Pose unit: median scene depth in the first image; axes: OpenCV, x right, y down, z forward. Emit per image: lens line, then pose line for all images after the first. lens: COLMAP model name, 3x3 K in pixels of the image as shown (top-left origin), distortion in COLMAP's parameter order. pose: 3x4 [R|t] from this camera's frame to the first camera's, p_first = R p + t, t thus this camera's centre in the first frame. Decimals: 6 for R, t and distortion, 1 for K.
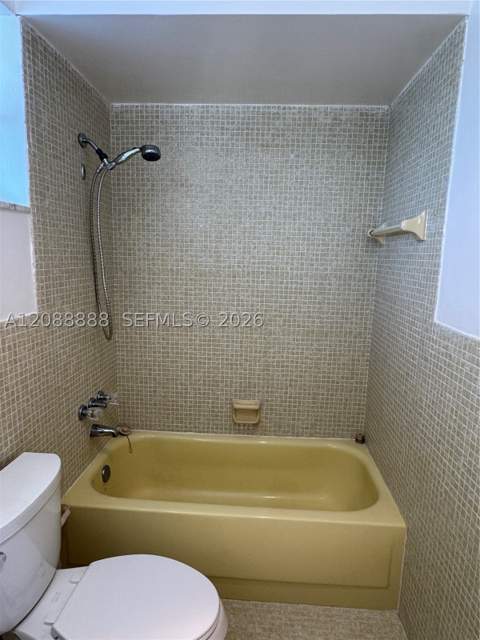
lens RADIAL K [[390.7, 0, 240.0], [0, 390.7, 320.0], [0, 0, 1]] dist [0.001295, 0.000484]
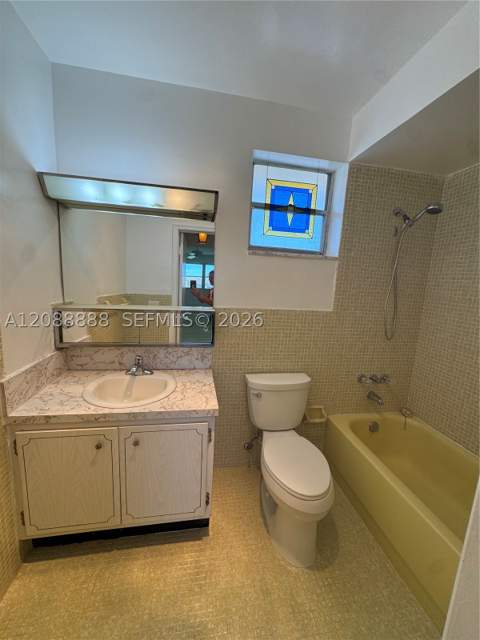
lens RADIAL K [[257.3, 0, 240.4], [0, 257.3, 320.0], [0, 0, 1]] dist [-0.003404, 0.000108]
pose [[0.243696, 0.141307, -0.959502, 0.461416], [-0.203773, 0.974706, 0.091791, 0.000550], [0.948203, 0.173151, 0.266326, 0.181830]]
